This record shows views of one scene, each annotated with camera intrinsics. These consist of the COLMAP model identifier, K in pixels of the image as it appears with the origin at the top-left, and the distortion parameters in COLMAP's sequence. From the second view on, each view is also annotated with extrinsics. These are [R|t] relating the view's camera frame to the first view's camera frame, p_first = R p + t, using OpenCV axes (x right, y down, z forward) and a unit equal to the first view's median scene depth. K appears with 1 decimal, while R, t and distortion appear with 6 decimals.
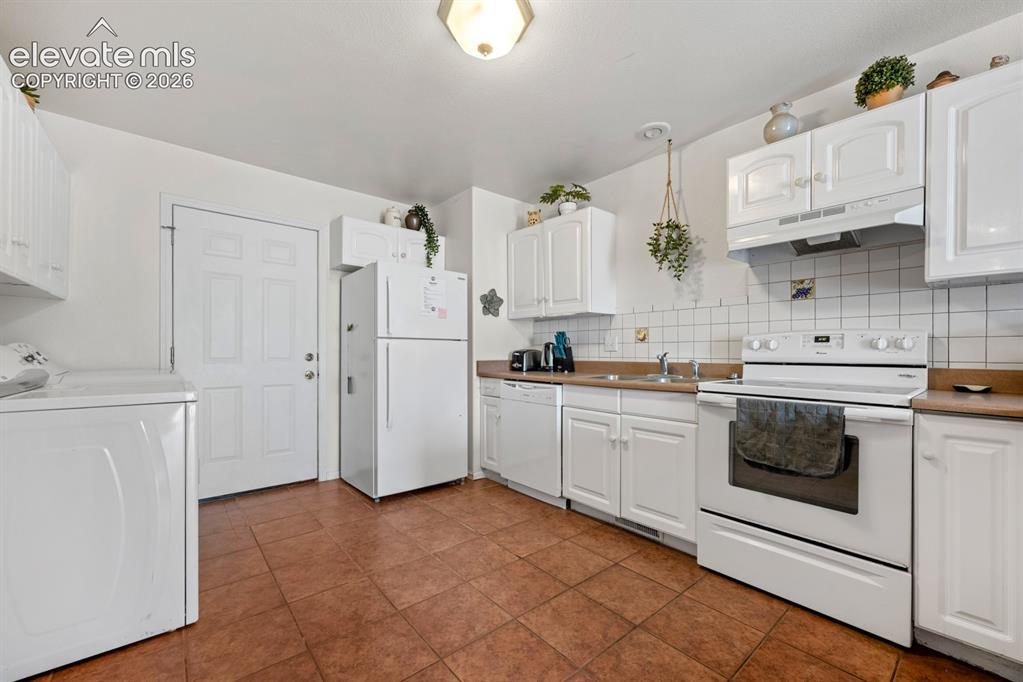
lens RADIAL K [[412.8, 0, 516.0], [0, 412.8, 346.5], [0, 0, 1]] dist [-0.000490, -0.000019]
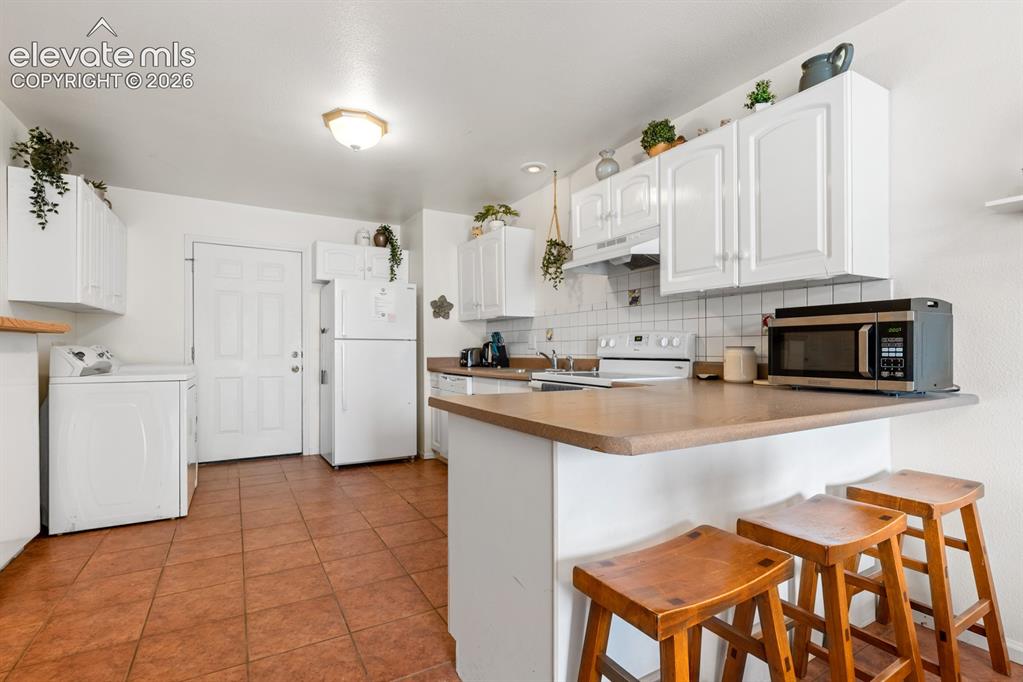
lens RADIAL K [[469.8, 0, 503.5], [0, 469.8, 343.4], [0, 0, 1]] dist [0.000487, 0.000105]
pose [[0.984447, -0.005631, -0.175593, 0.425374], [0.005350, 0.999984, -0.002073, -0.002135], [0.175602, 0.001102, 0.984461, -0.328546]]
